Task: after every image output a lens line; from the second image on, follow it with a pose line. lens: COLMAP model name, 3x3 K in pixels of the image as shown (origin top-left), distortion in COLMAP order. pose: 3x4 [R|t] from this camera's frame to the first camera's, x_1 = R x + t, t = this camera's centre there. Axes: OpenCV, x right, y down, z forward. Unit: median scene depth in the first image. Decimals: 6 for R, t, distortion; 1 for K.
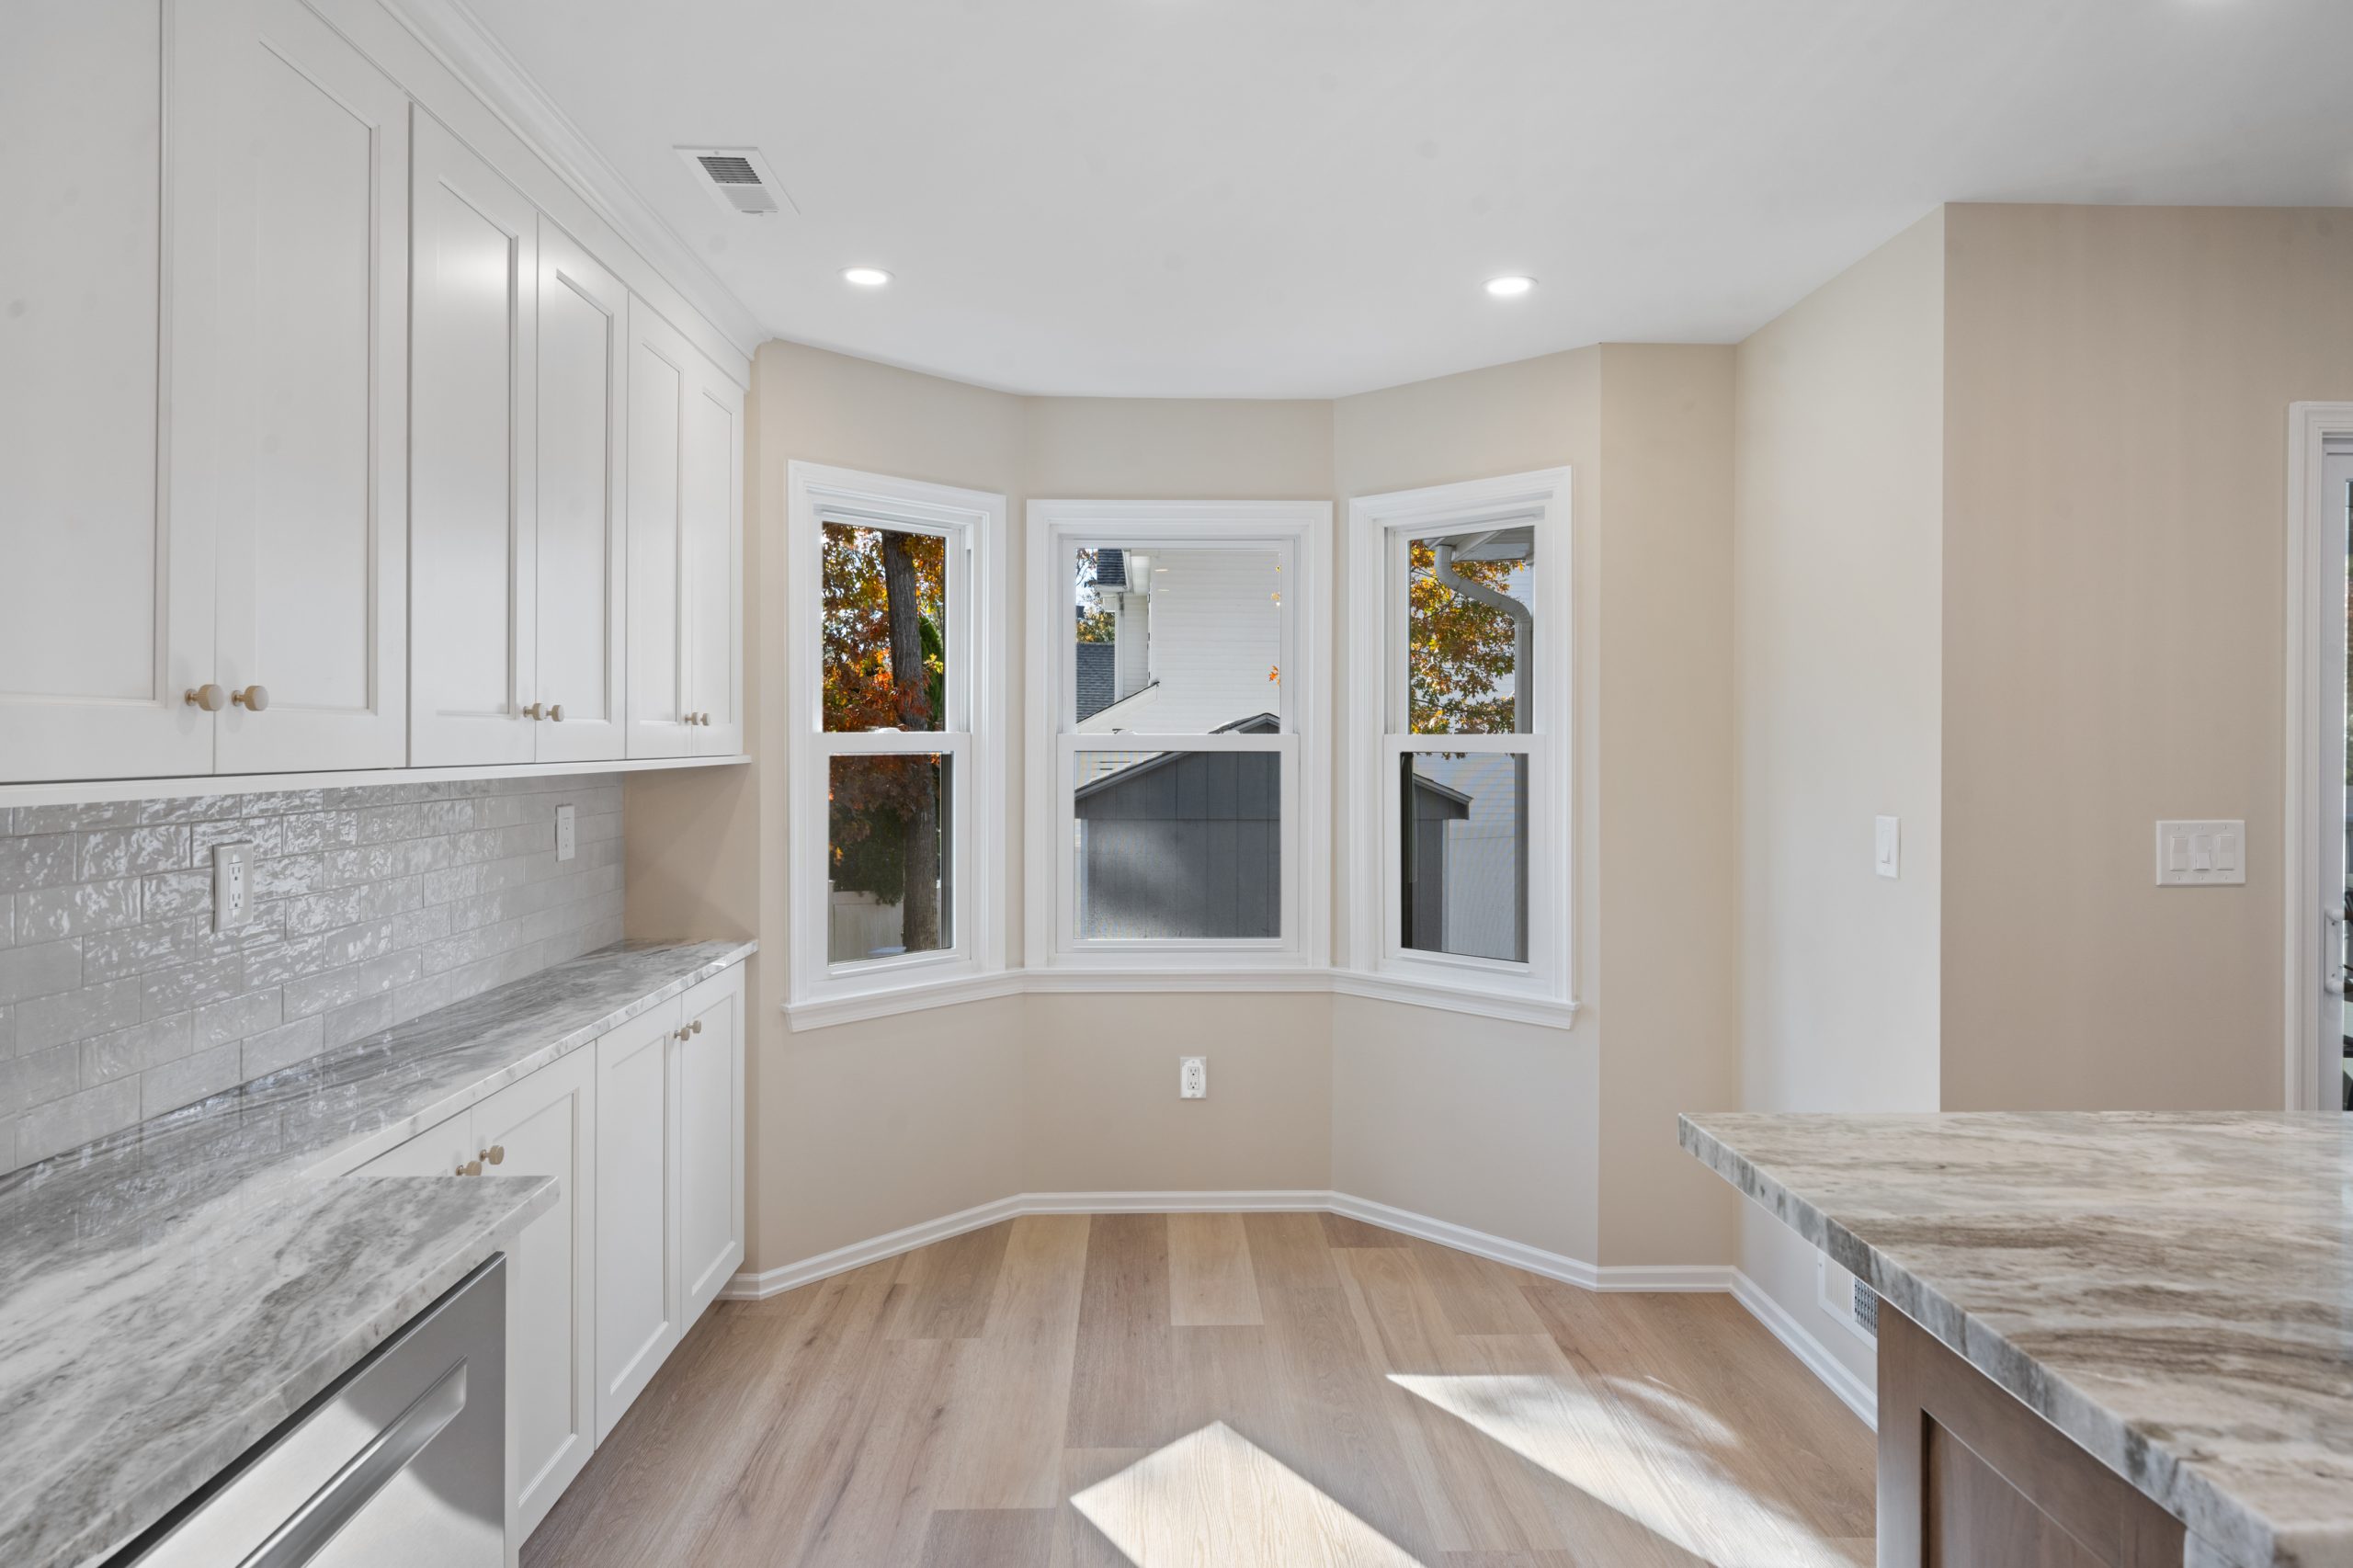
lens RADIAL K [[1340.5, 0, 1205.6], [0, 1340.5, 739.0], [0, 0, 1]] dist [-0.002747, 0.001637]
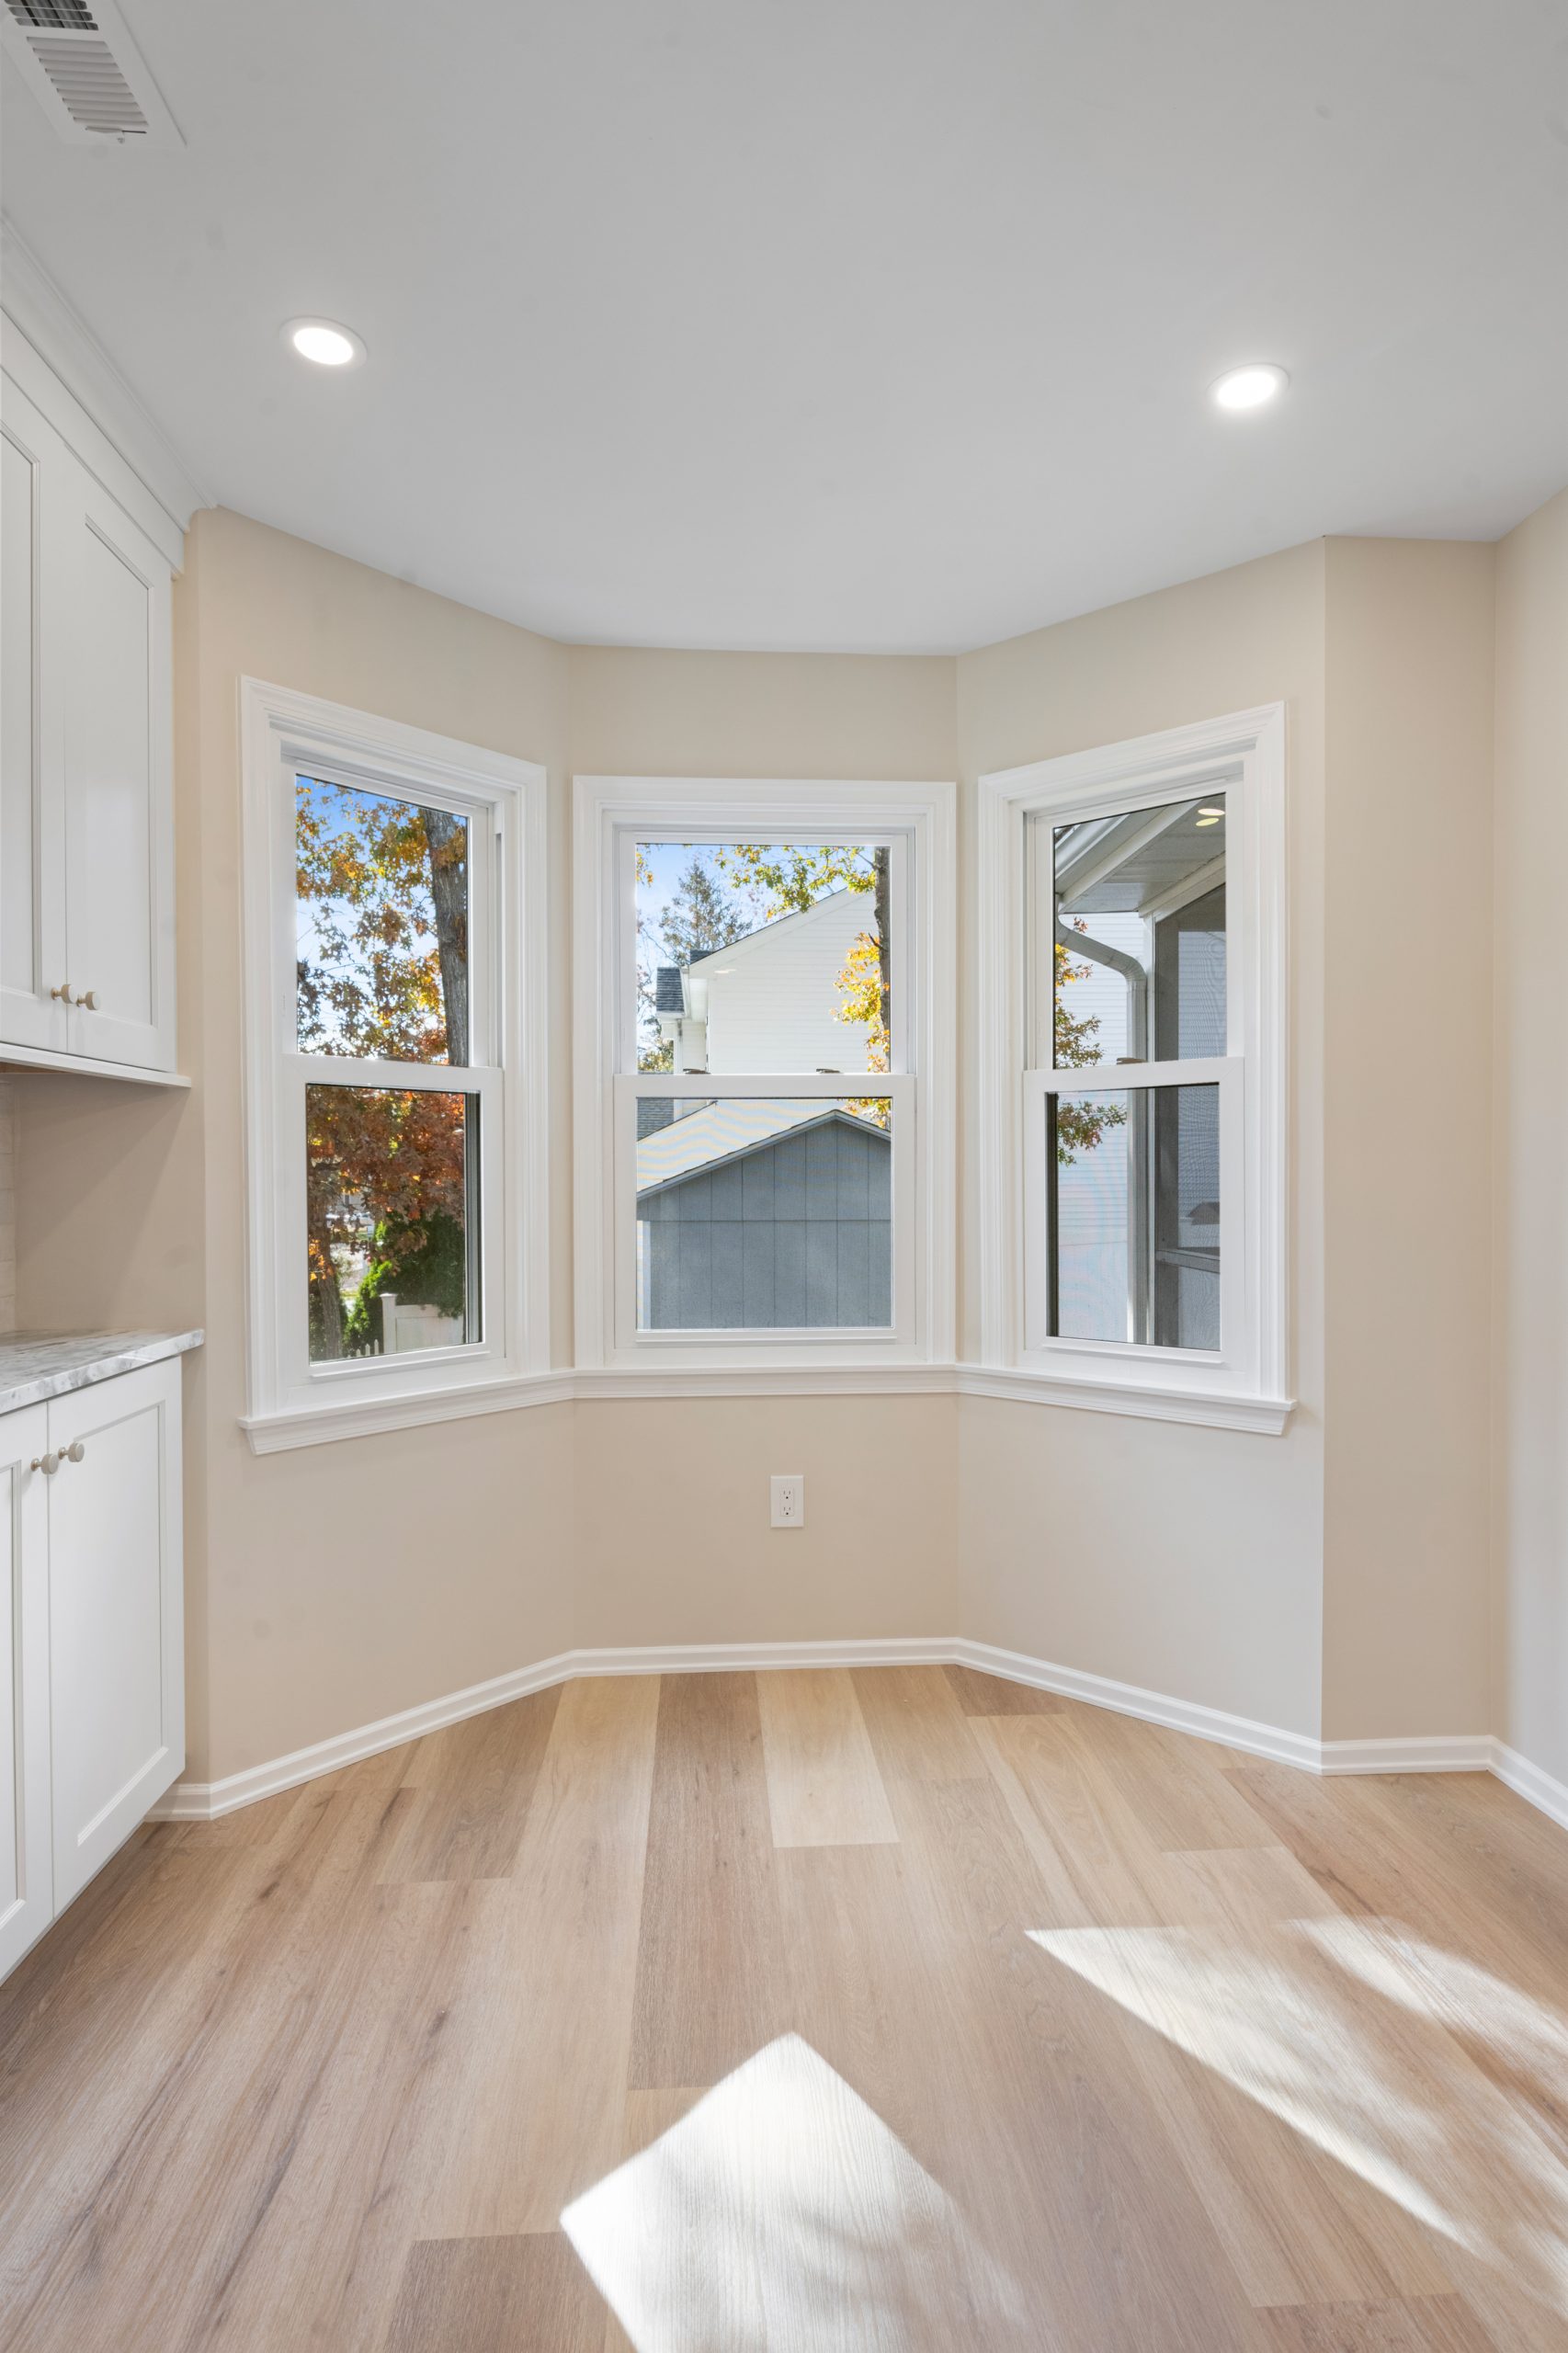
lens RADIAL K [[1202.9, 0, 803.6], [0, 1202.9, 1180.6], [0, 0, 1]] dist [0.000514, -0.000791]
pose [[0.999134, -0.006351, 0.041130, -0.032569], [0.006142, 0.999967, 0.005224, 0.066238], [-0.041161, -0.004966, 0.999140, 0.326802]]
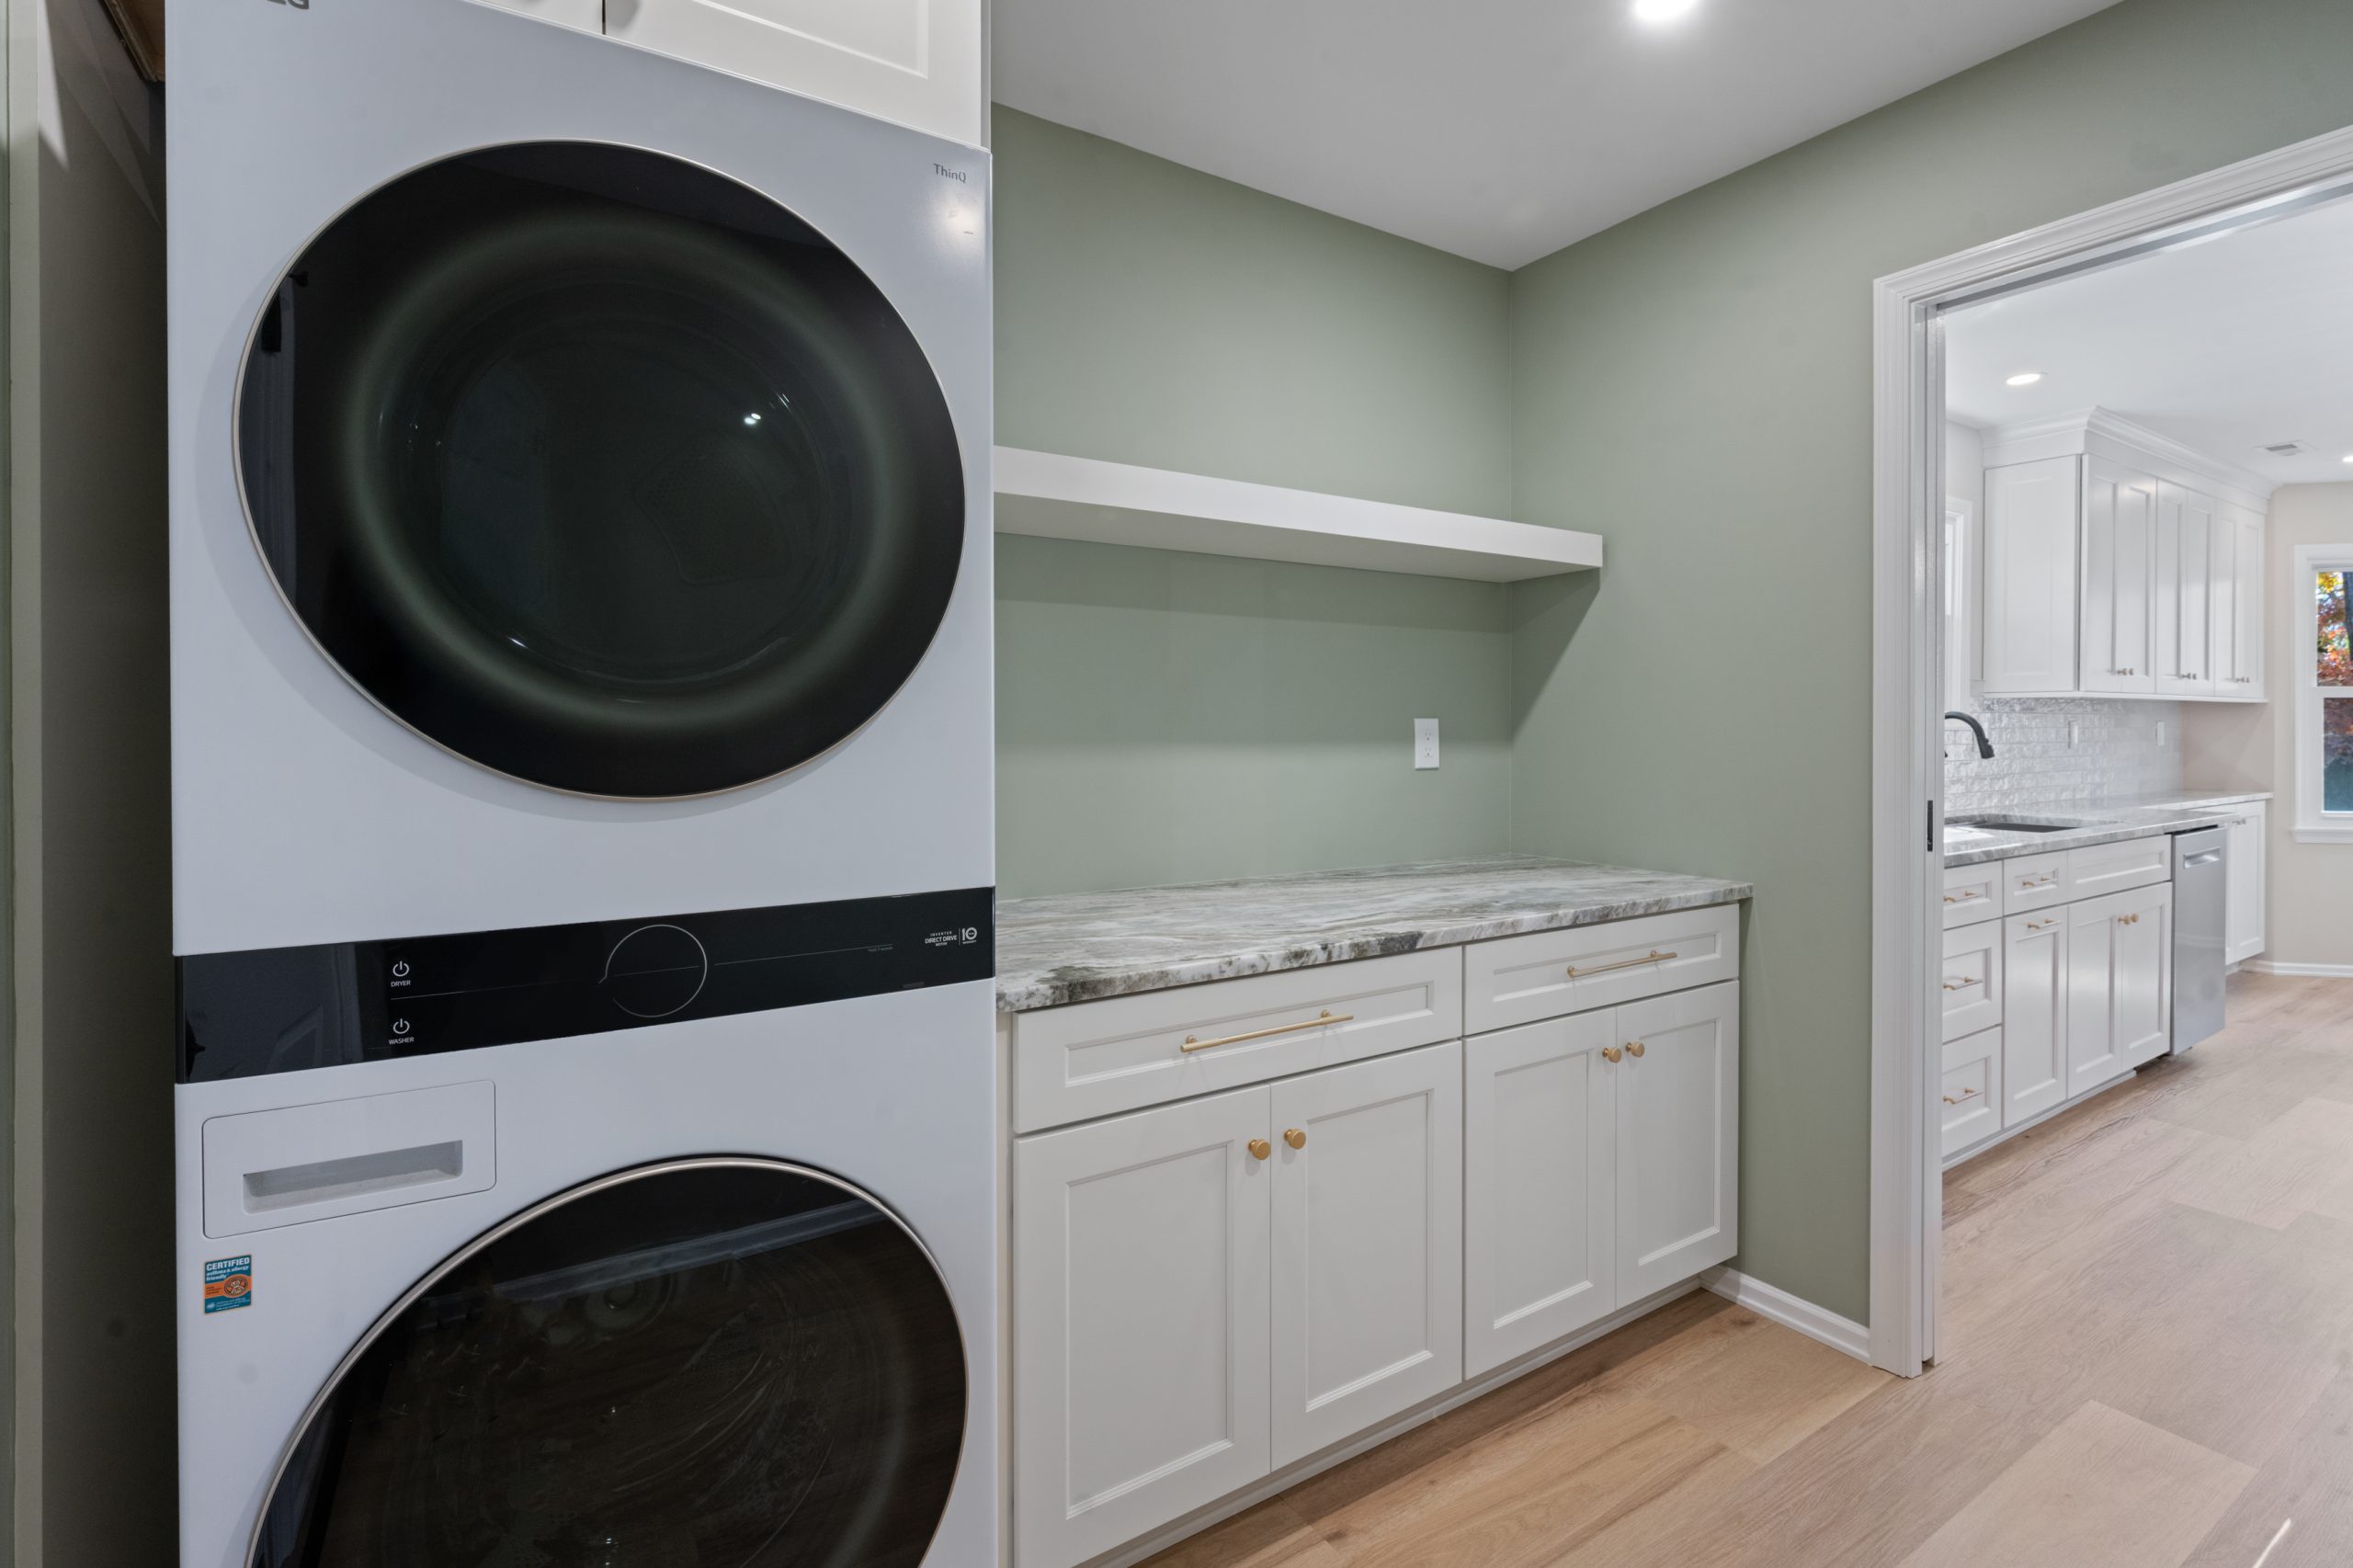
lens RADIAL K [[1058.6, 0, 1169.3], [0, 1058.6, 735.2], [0, 0, 1]] dist [0.001780, -0.000206]
pose [[0.490705, 0.000700, -0.871325, 0.225640], [0.001286, 0.999998, 0.001528, 0.061104], [0.871325, -0.001870, 0.490703, -1.166186]]
